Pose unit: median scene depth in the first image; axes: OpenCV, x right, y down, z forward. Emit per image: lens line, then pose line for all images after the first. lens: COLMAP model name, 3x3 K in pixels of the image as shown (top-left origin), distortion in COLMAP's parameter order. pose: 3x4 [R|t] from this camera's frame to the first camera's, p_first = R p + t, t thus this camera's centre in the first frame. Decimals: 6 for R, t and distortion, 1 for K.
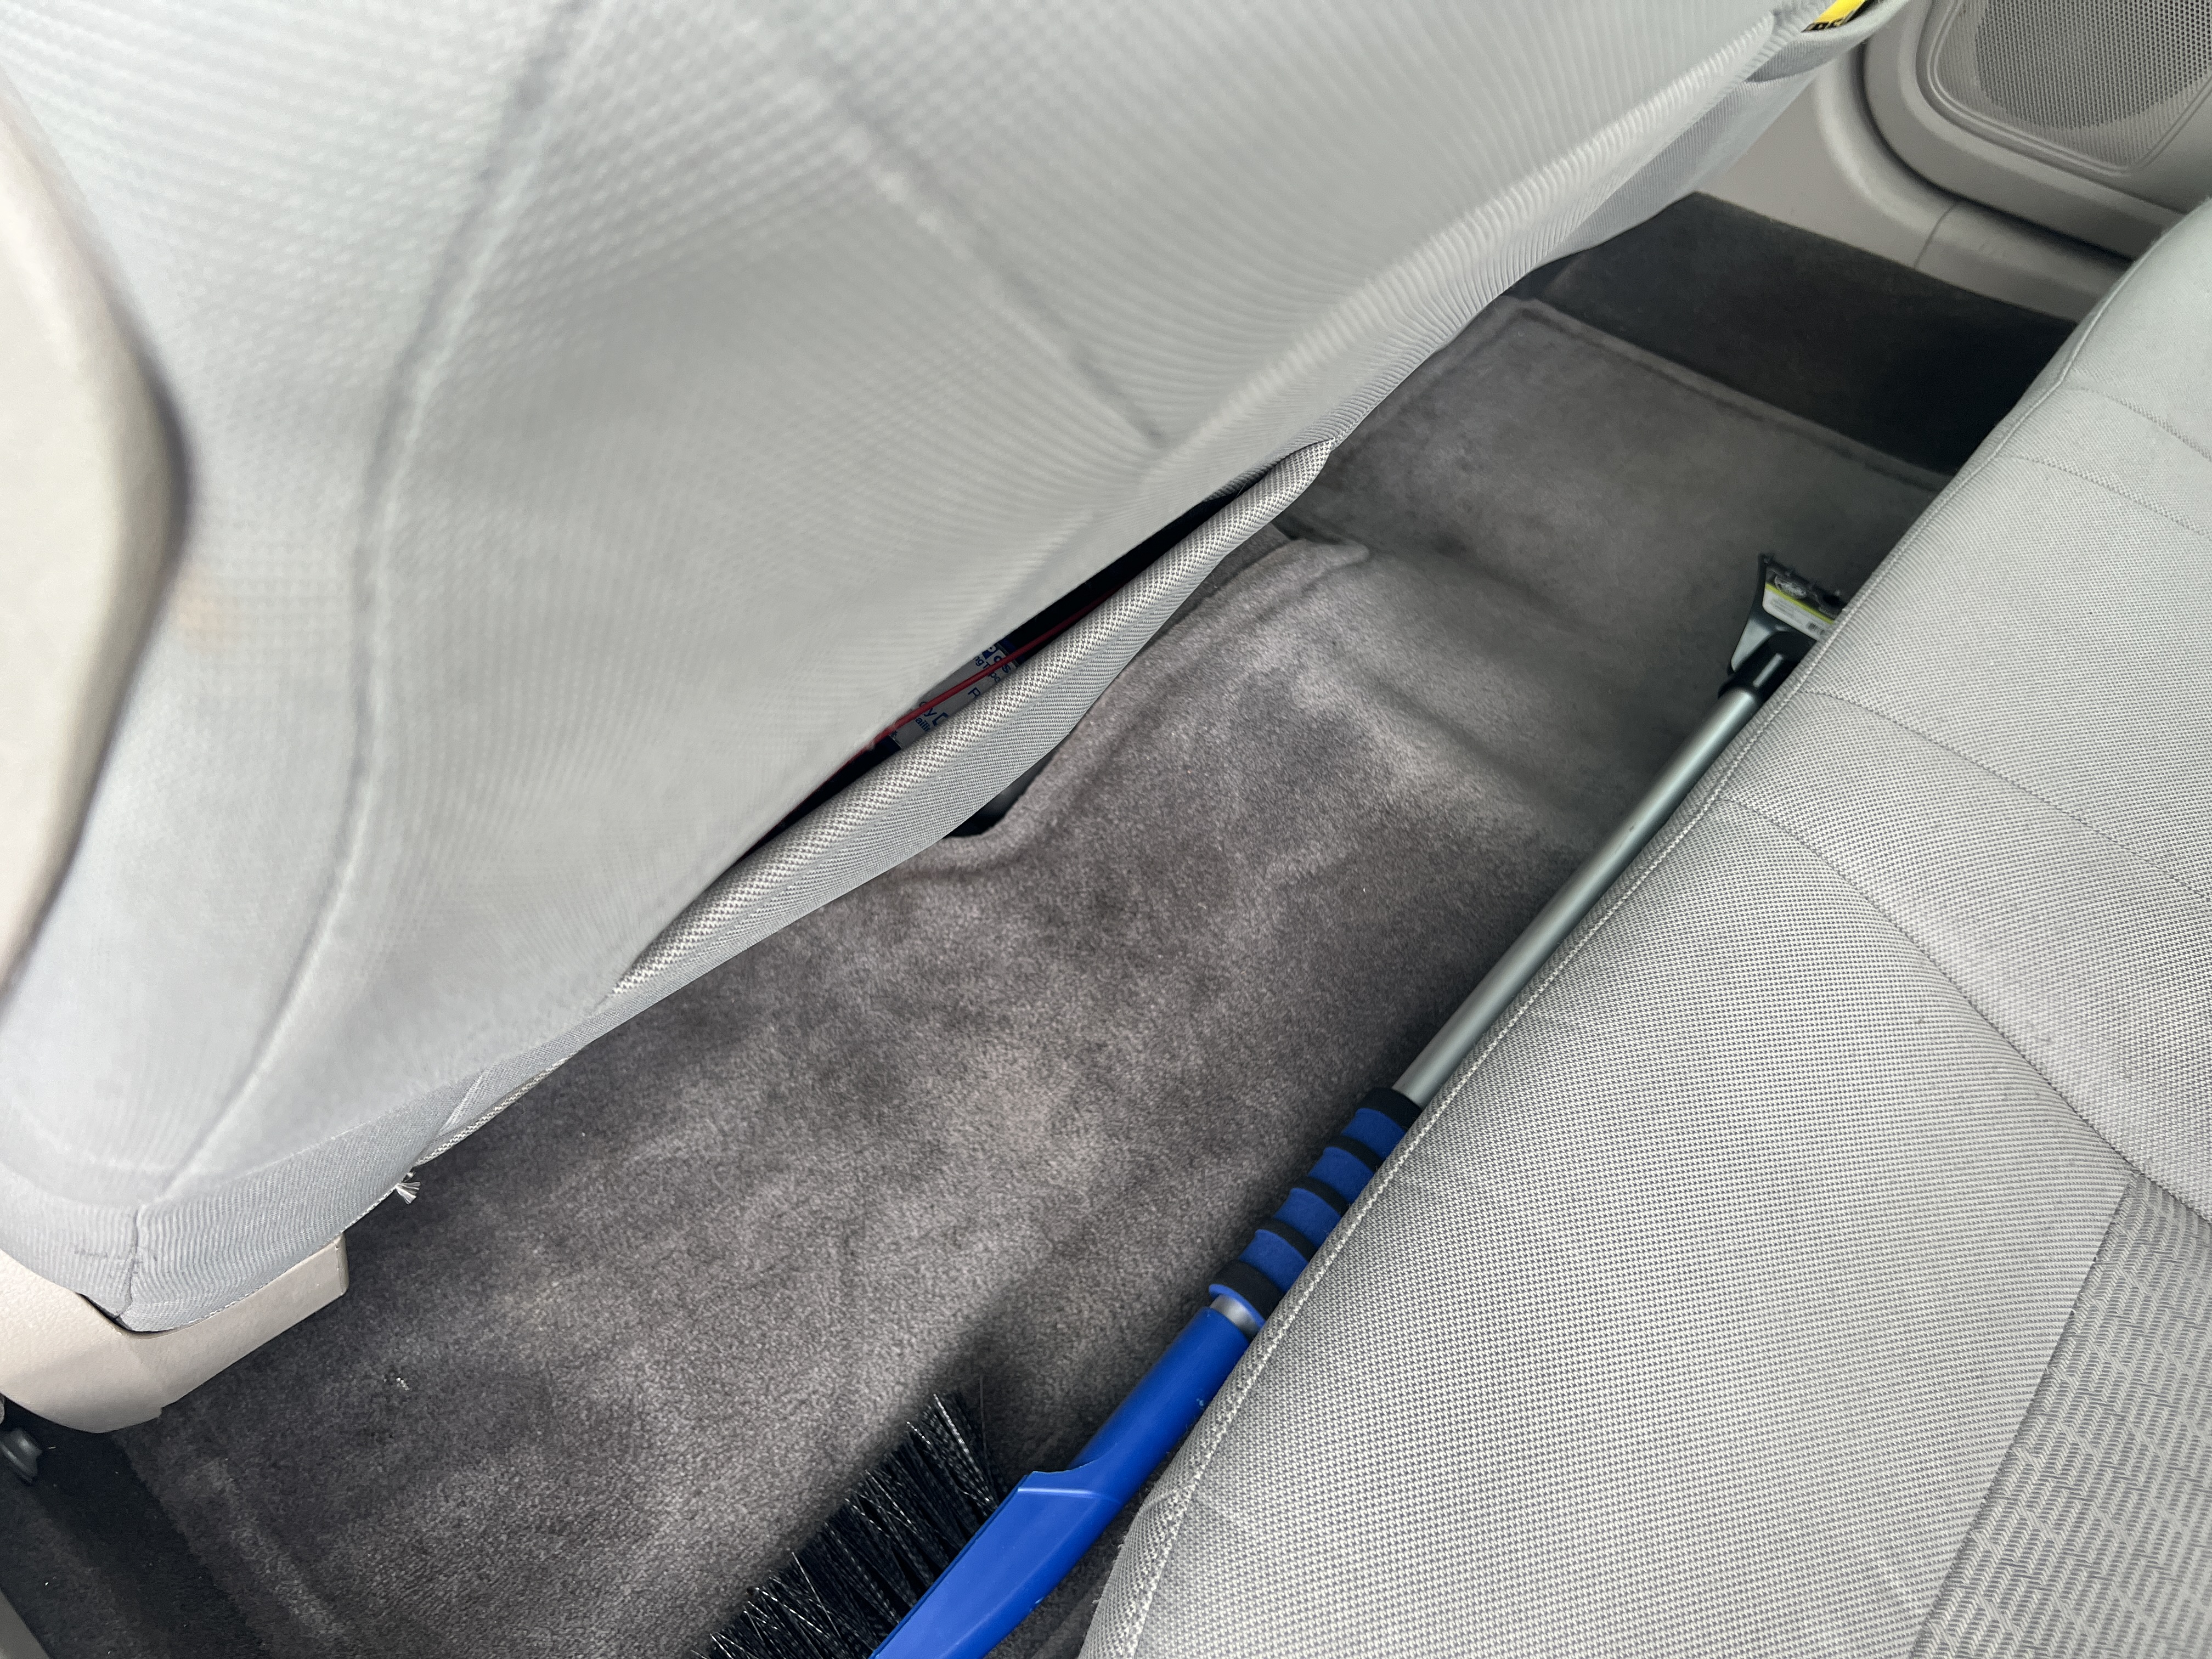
lens RADIAL K [[1694.7, 0, 1073.9], [0, 1694.7, 825.2], [0, 0, 1]] dist [0.080625, -0.123139]
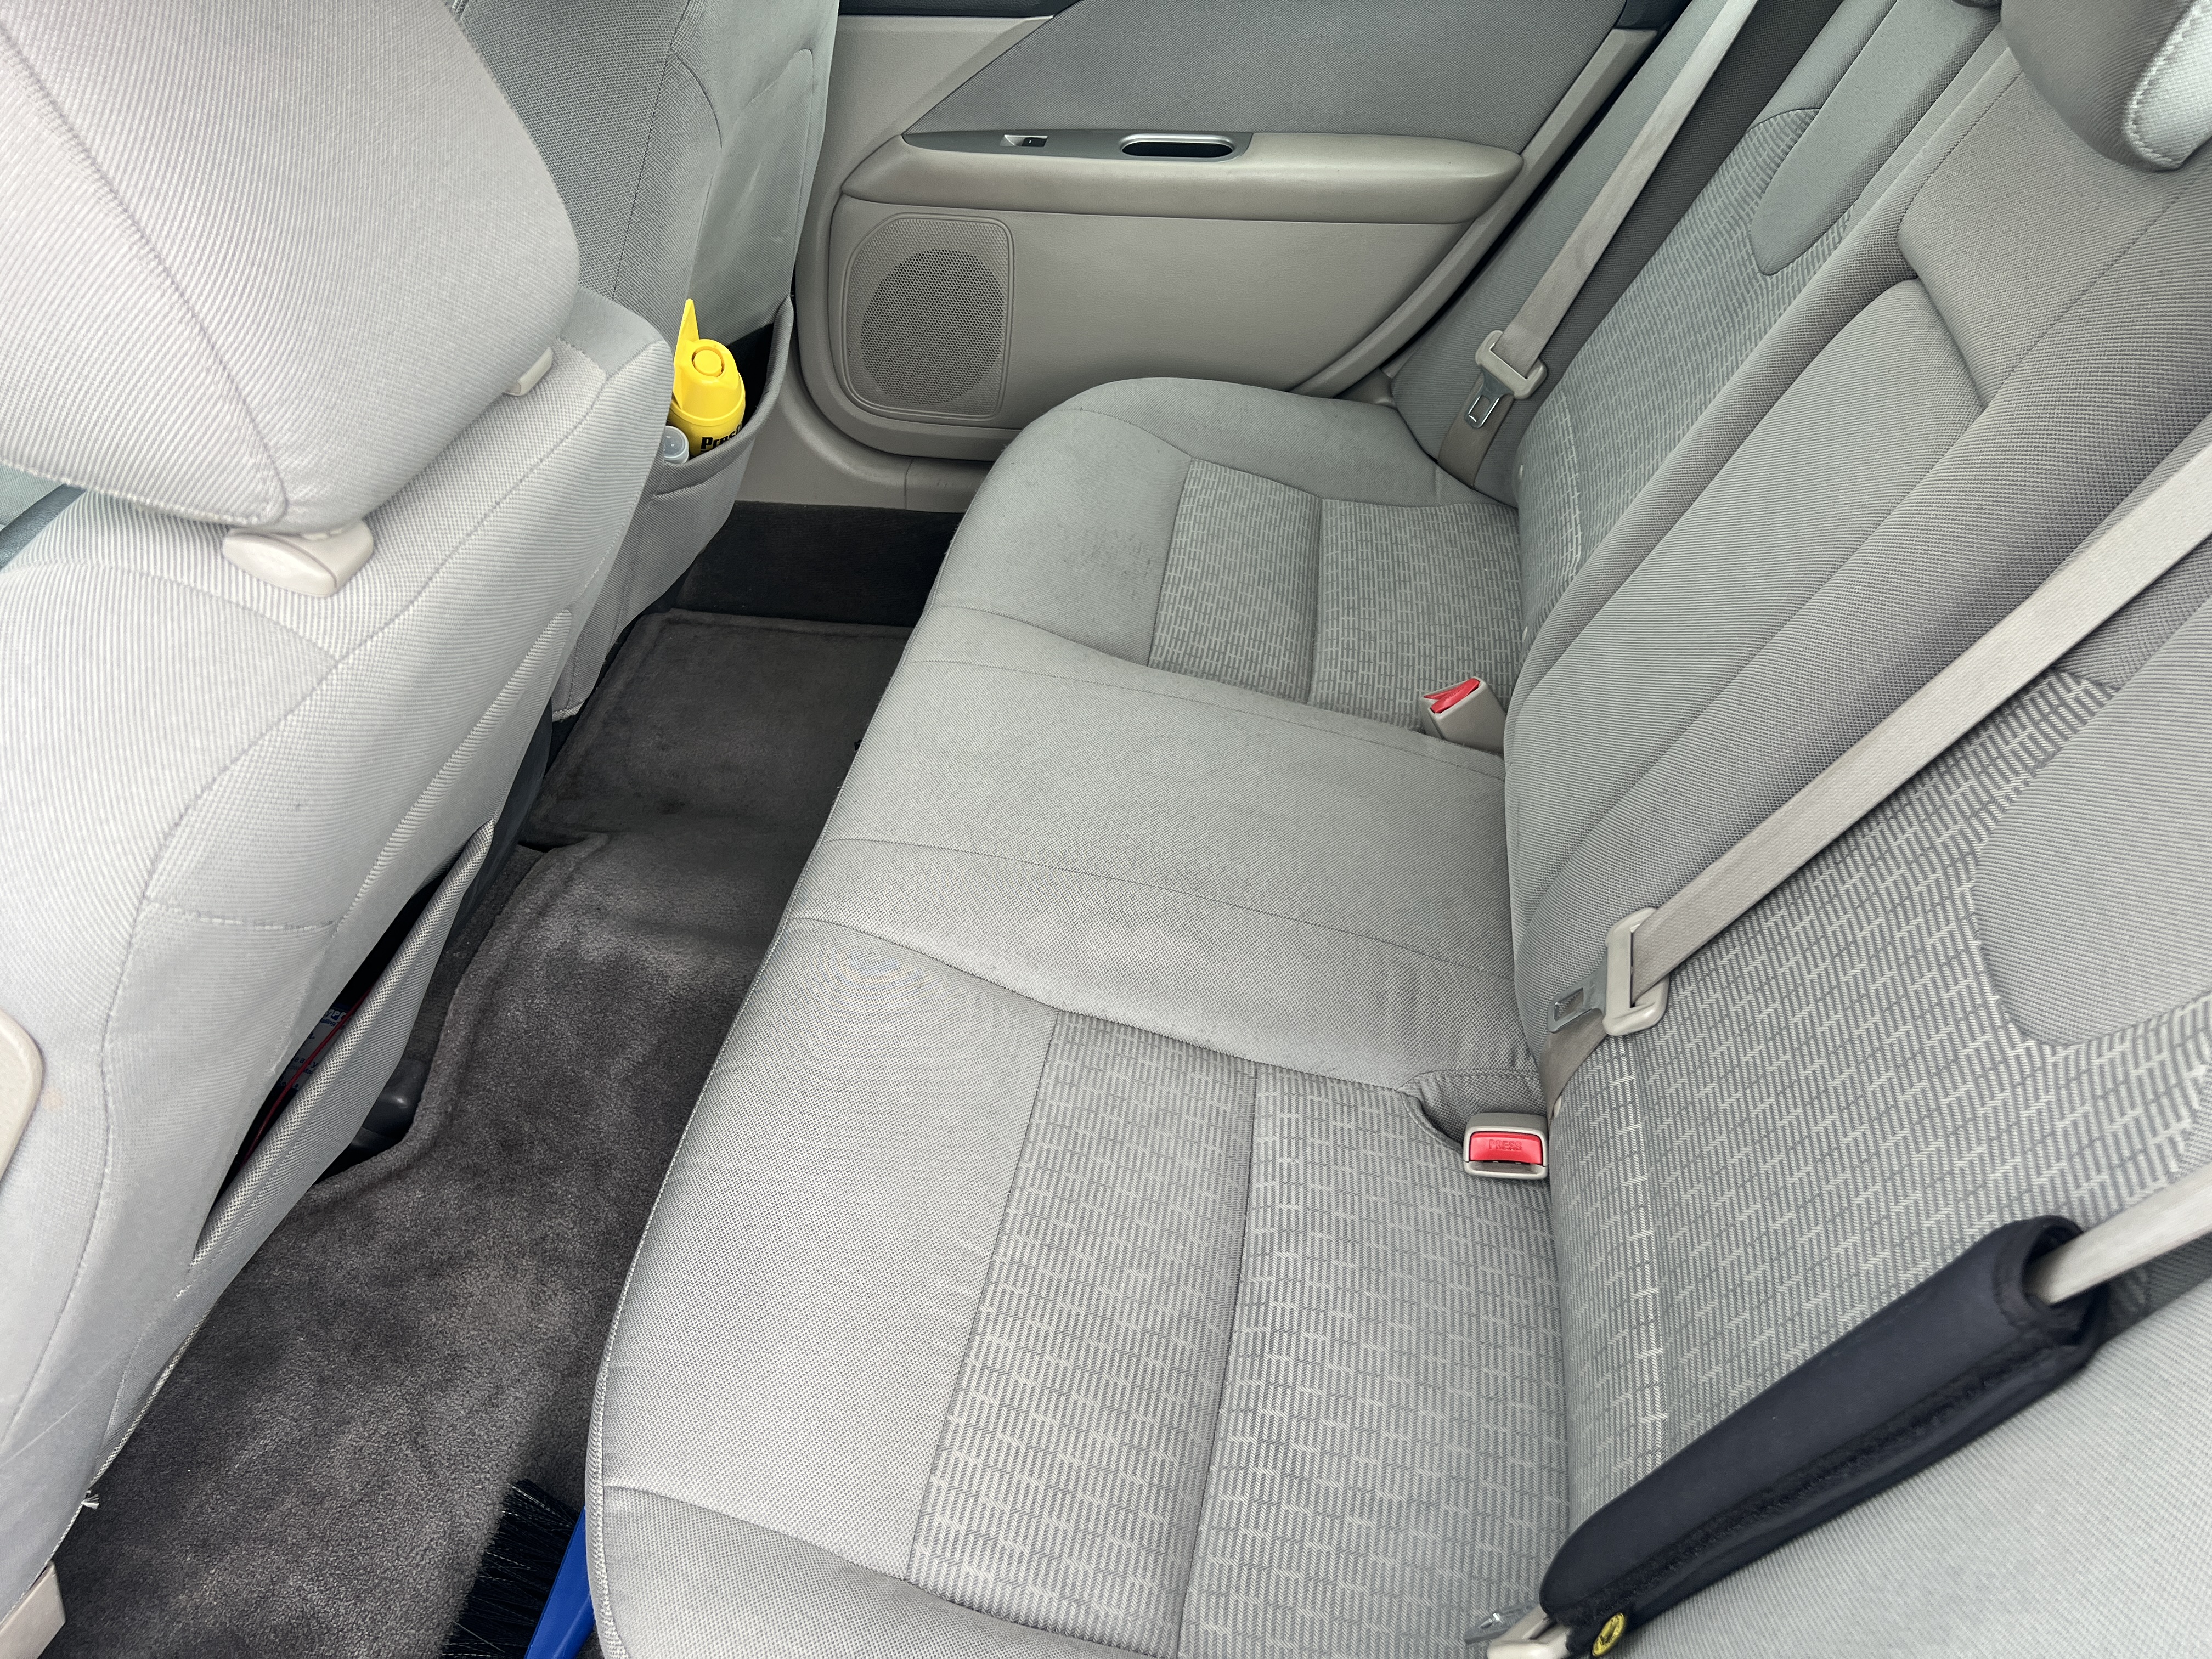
lens RADIAL K [[1530.0, 0, 1032.9], [0, 1530.0, 856.2], [0, 0, 1]] dist [0.000591, -0.004530]
pose [[0.856437, -0.383482, 0.345627, 0.043713], [0.419430, 0.907196, -0.032758, 0.051975], [-0.300990, 0.173022, 0.937800, -0.352135]]
